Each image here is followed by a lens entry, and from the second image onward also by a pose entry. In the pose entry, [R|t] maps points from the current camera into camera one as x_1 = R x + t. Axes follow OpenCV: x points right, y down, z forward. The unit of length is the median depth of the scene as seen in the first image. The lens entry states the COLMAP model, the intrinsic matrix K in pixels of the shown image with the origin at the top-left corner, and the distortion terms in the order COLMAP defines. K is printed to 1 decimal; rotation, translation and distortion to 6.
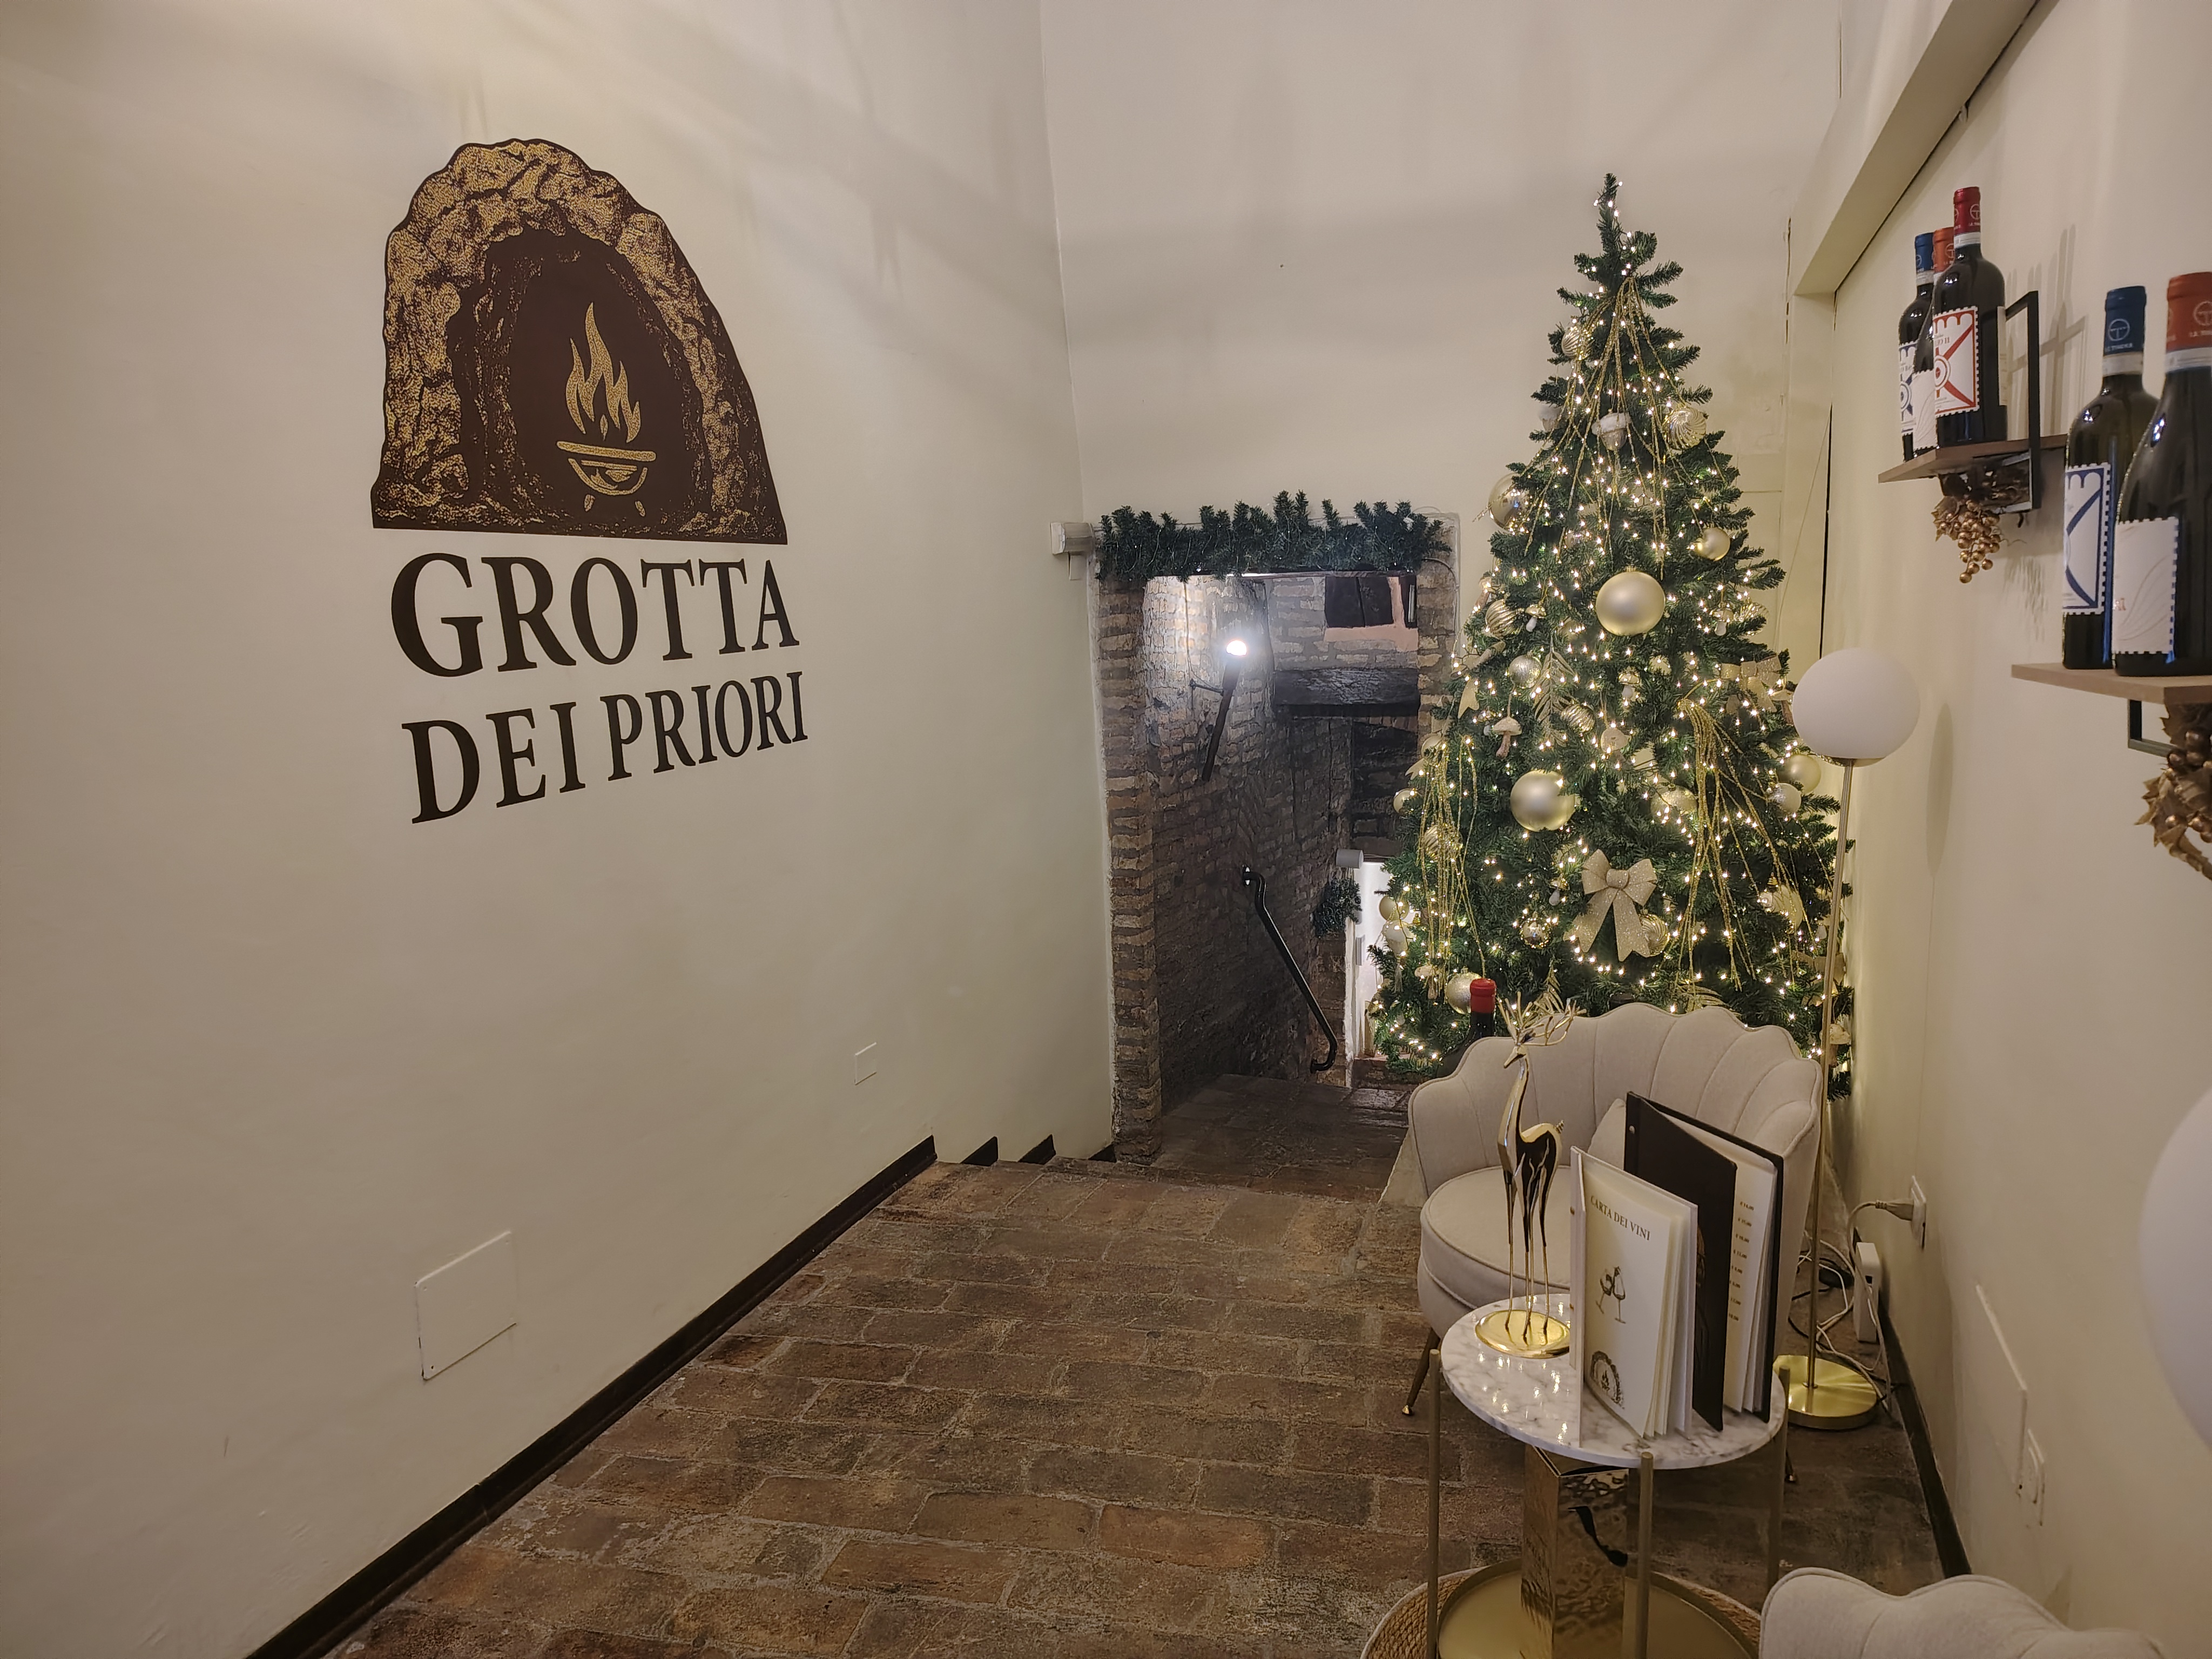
lens RADIAL K [[1533.6, 0, 1107.5], [0, 1533.6, 830.7], [0, 0, 1]] dist [0.026108, -0.011125]
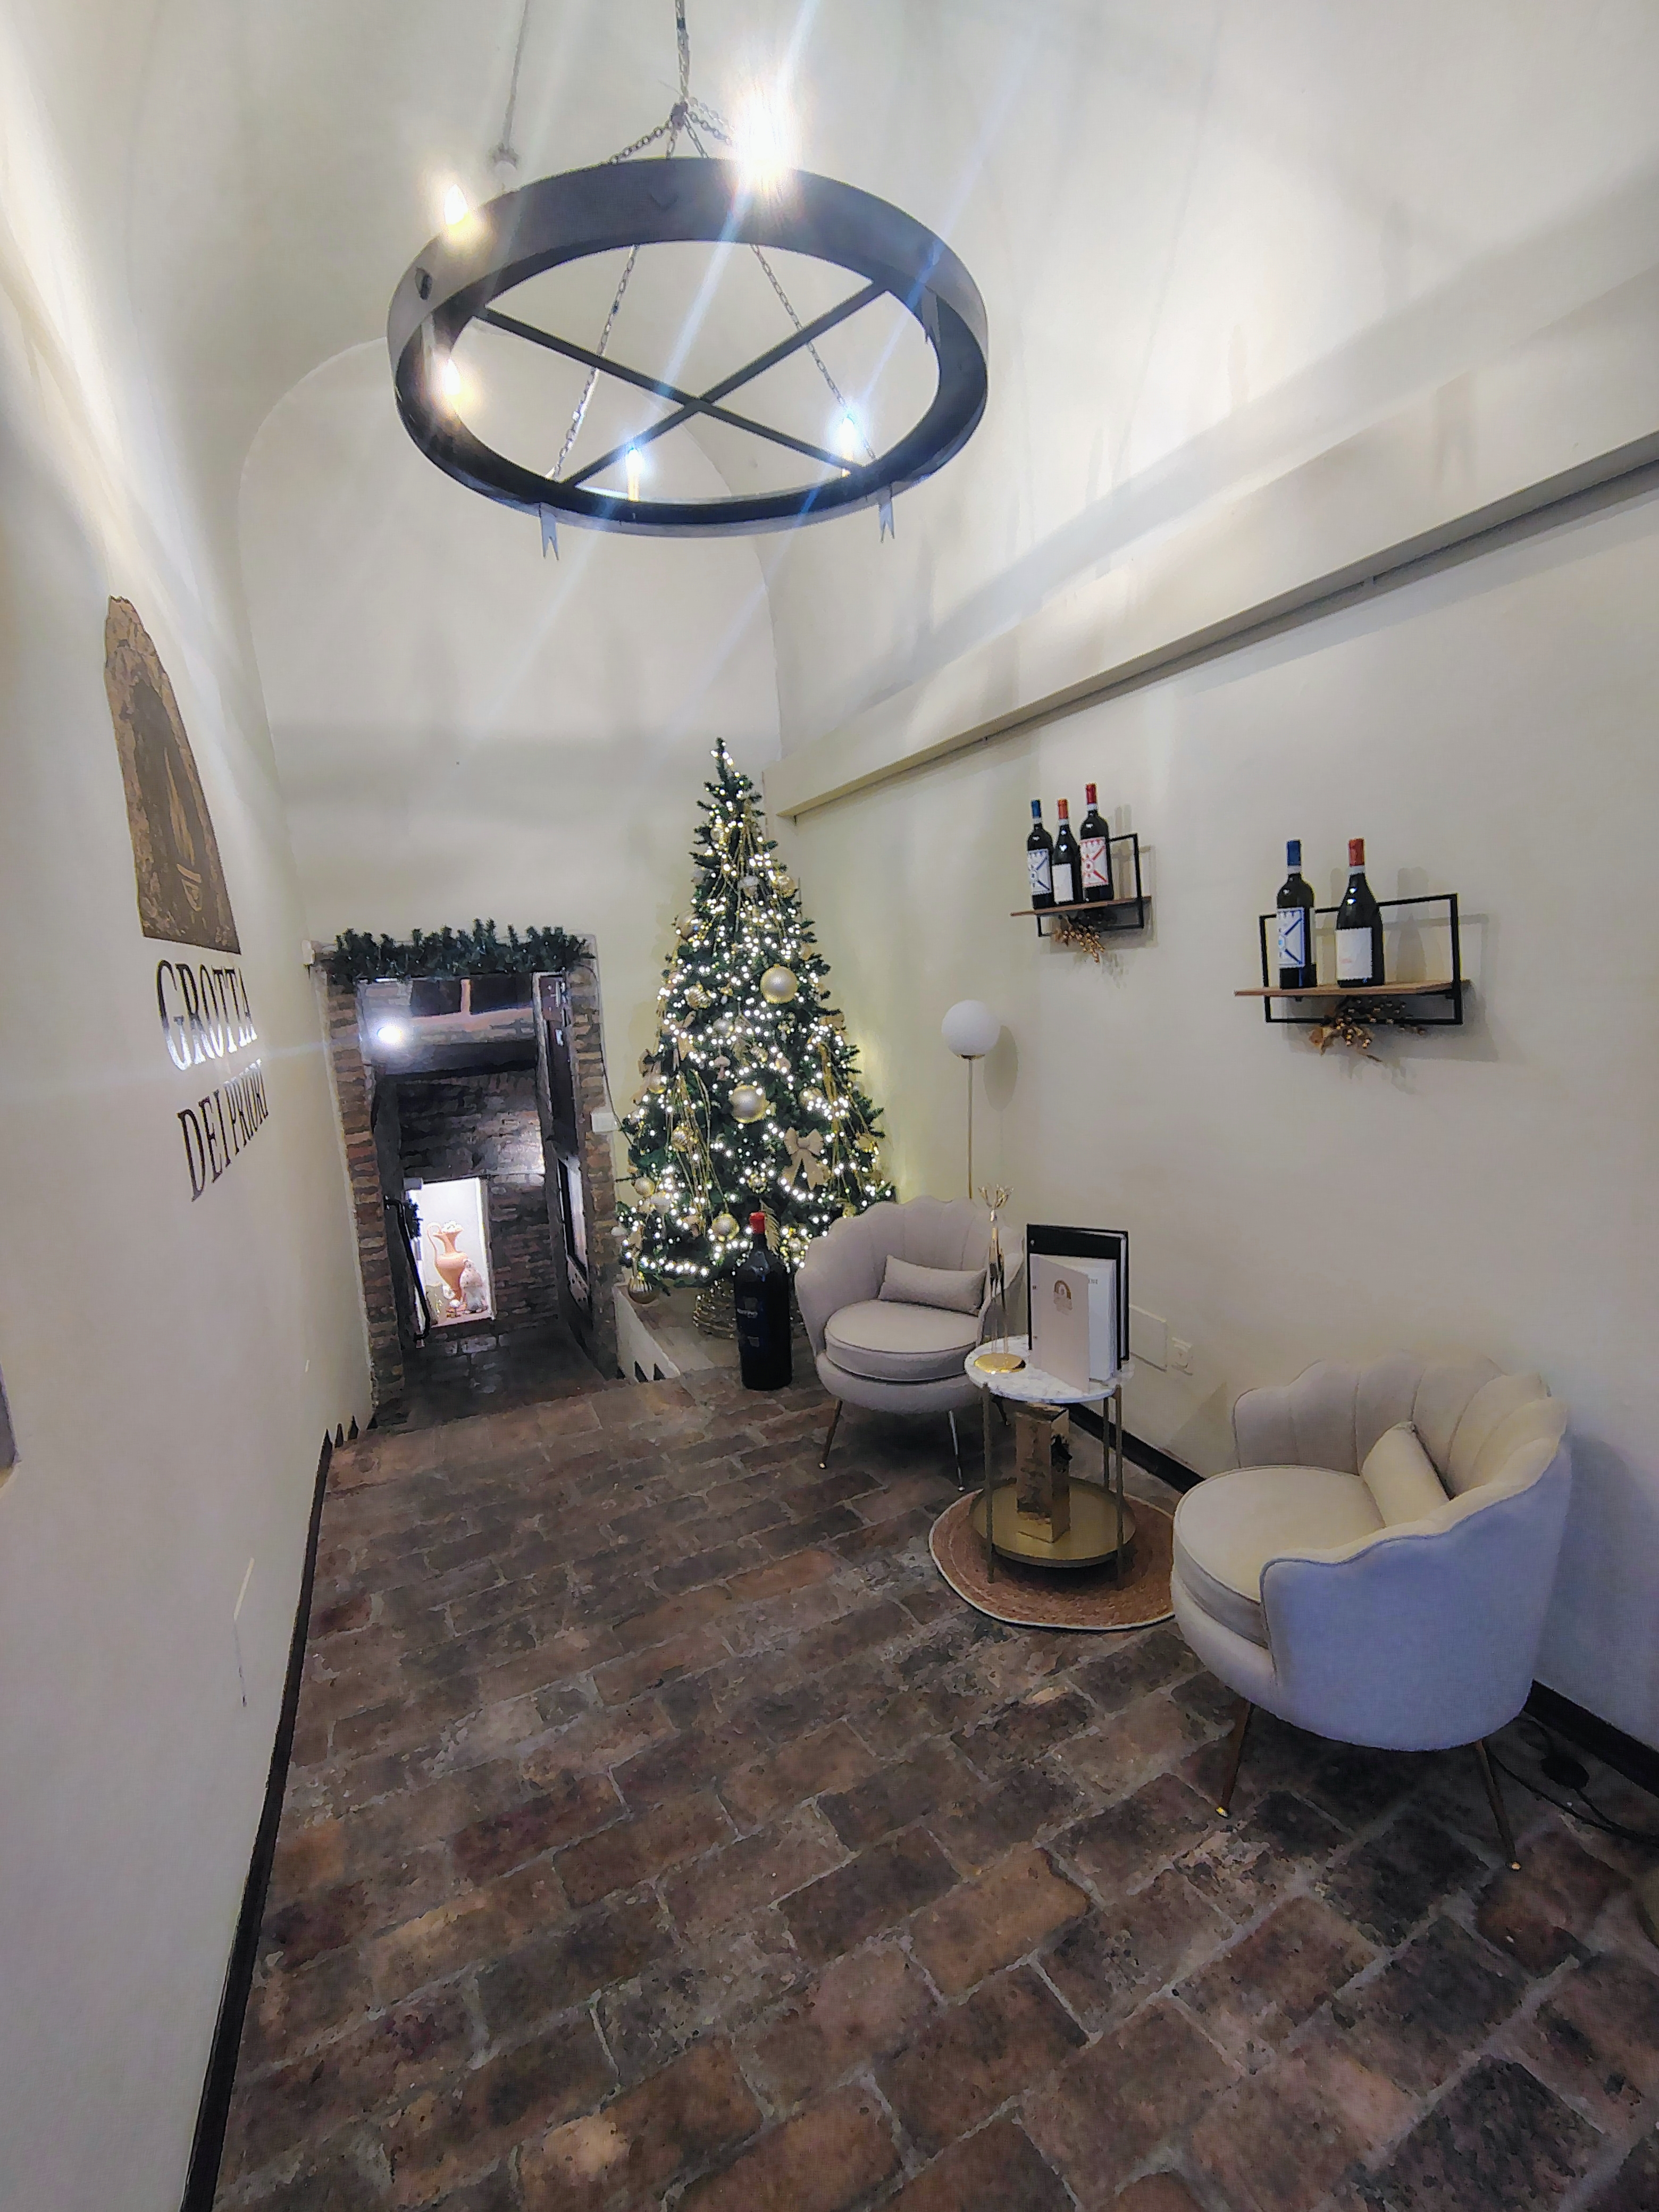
lens RADIAL K [[1047.8, 0, 834.9], [0, 1047.8, 1099.7], [0, 0, 1]] dist [-0.003000, 0.001457]
pose [[0.742099, -0.100729, 0.662678, -0.386242], [0.136095, 0.990694, -0.001817, -0.008753], [-0.656328, 0.091536, 0.748902, 0.082893]]
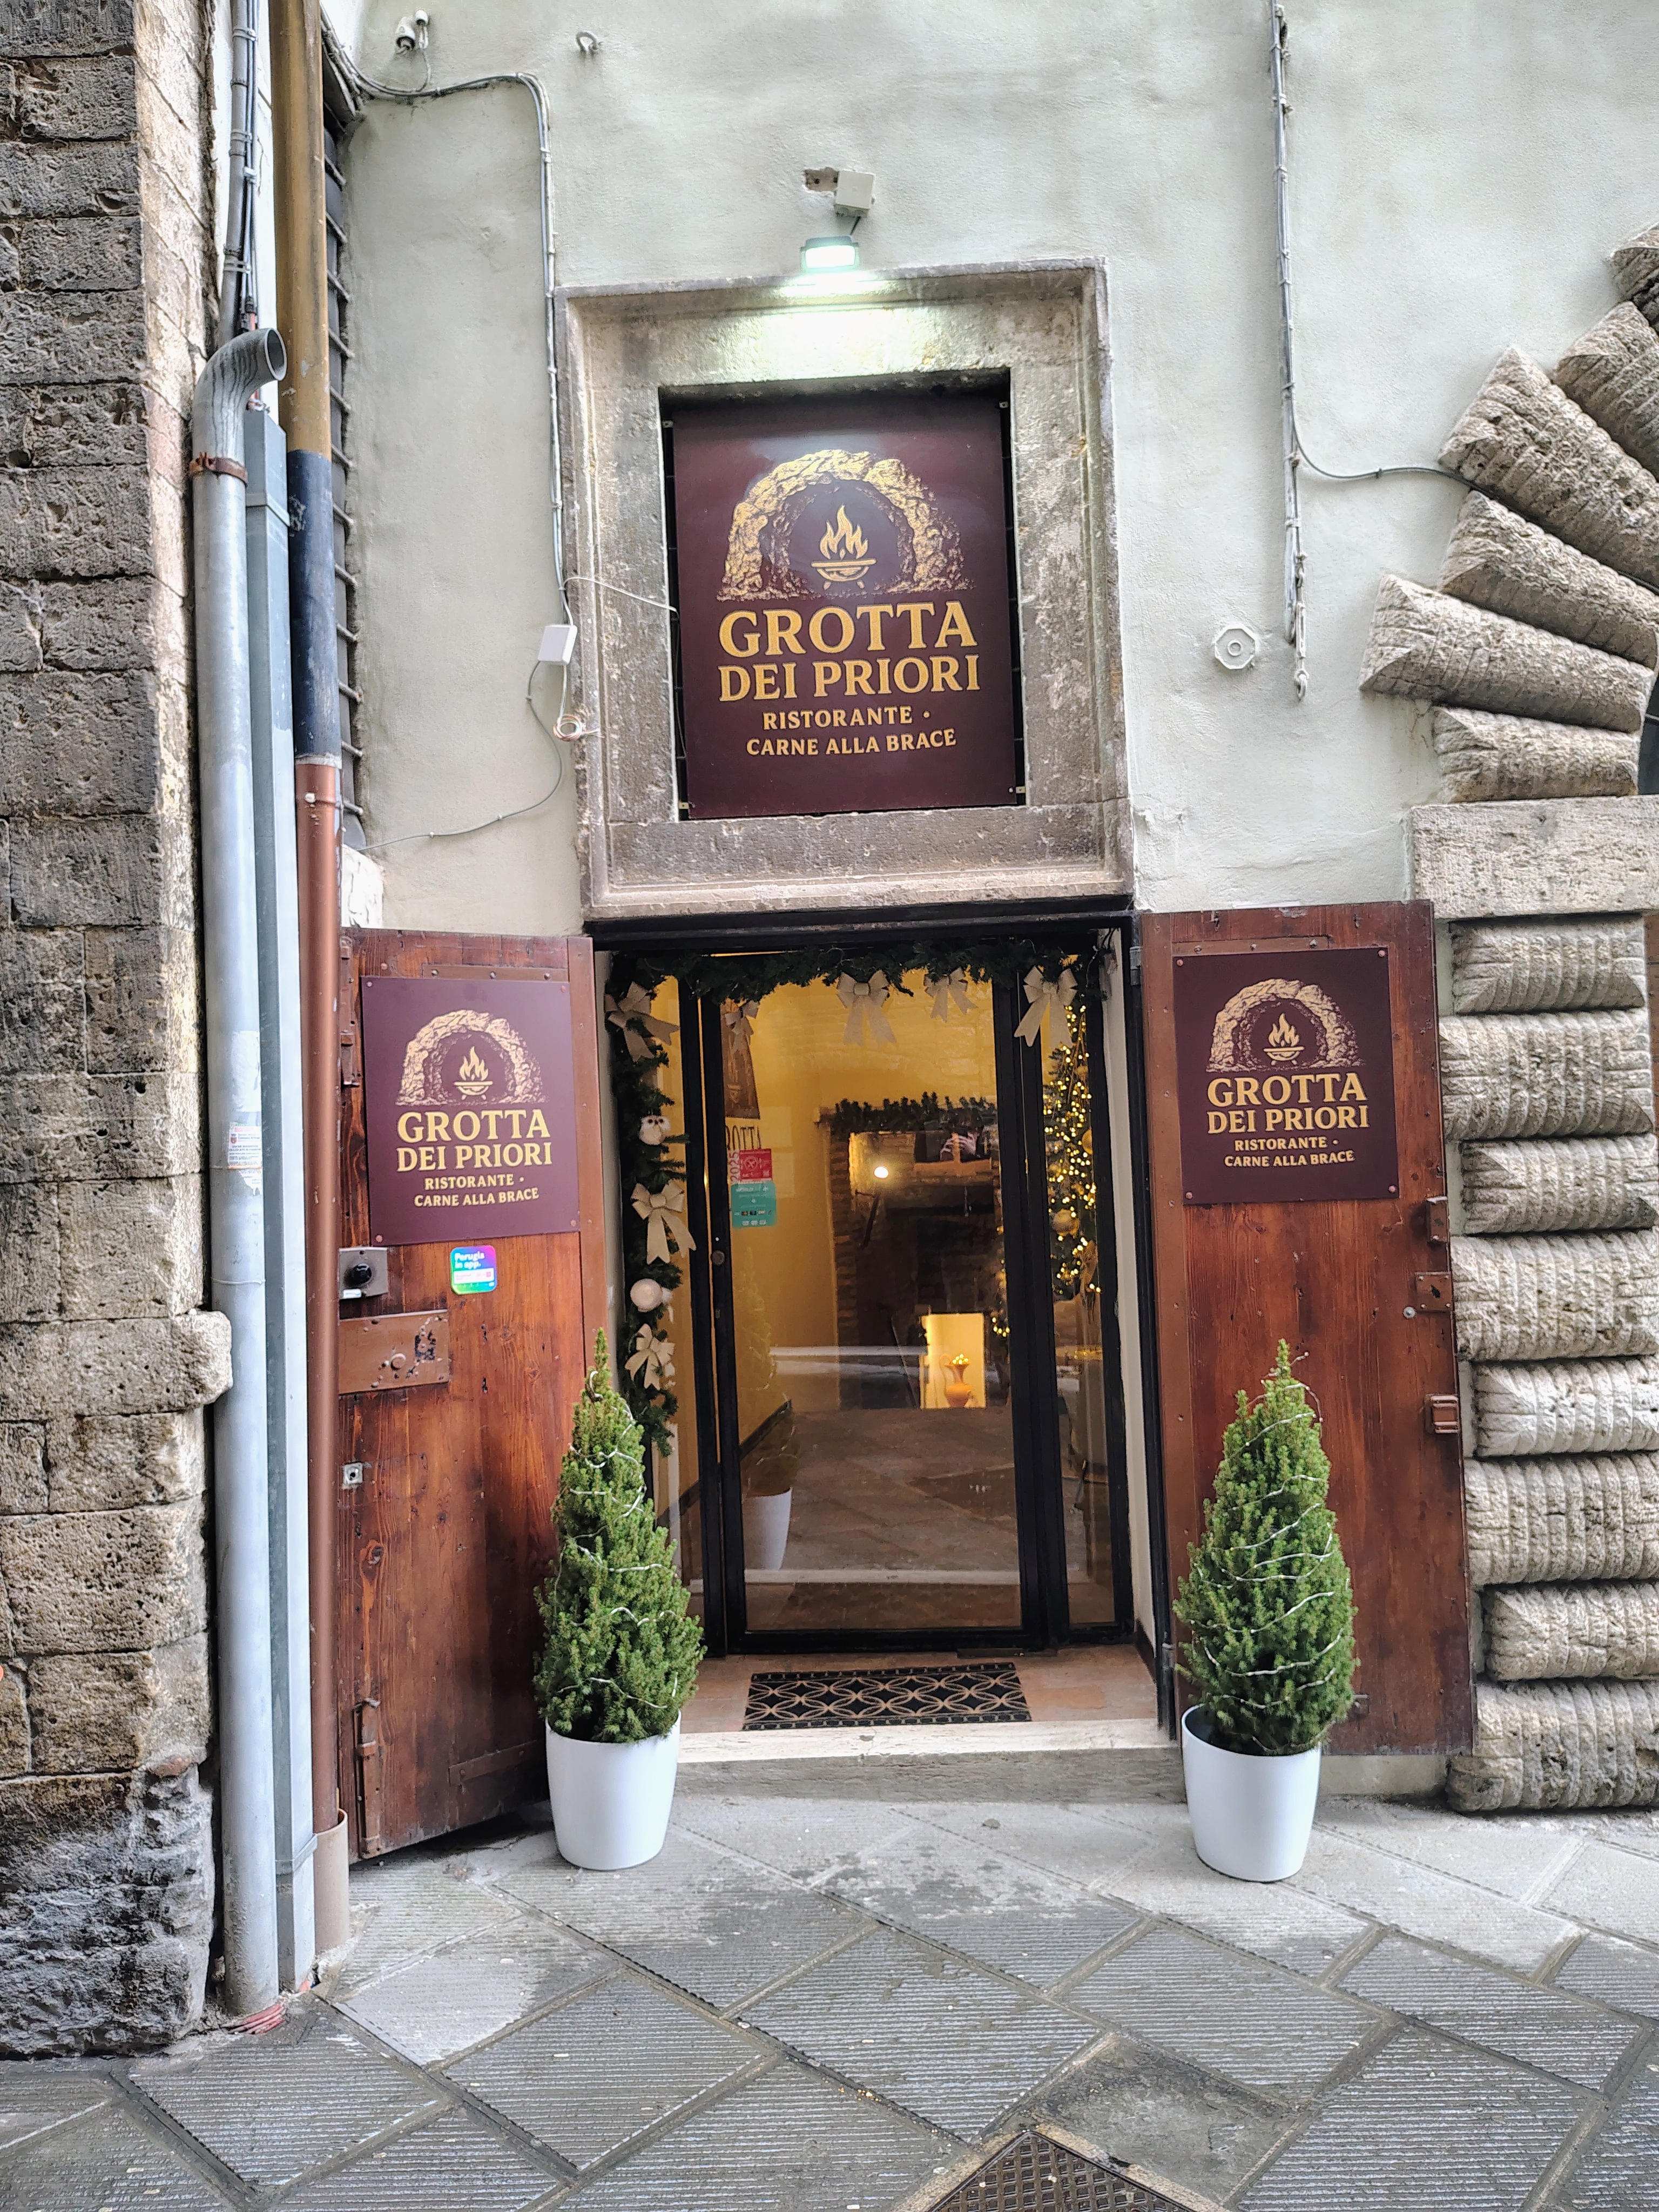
lens RADIAL K [[1533.6, 0, 823.6], [0, 1533.6, 1092.9], [0, 0, 1]] dist [0.026108, -0.011125]
pose [[0.983900, -0.001479, 0.178712, -0.494645], [0.036310, 0.980764, -0.191792, 0.217014], [-0.174991, 0.195193, 0.965027, -1.225939]]
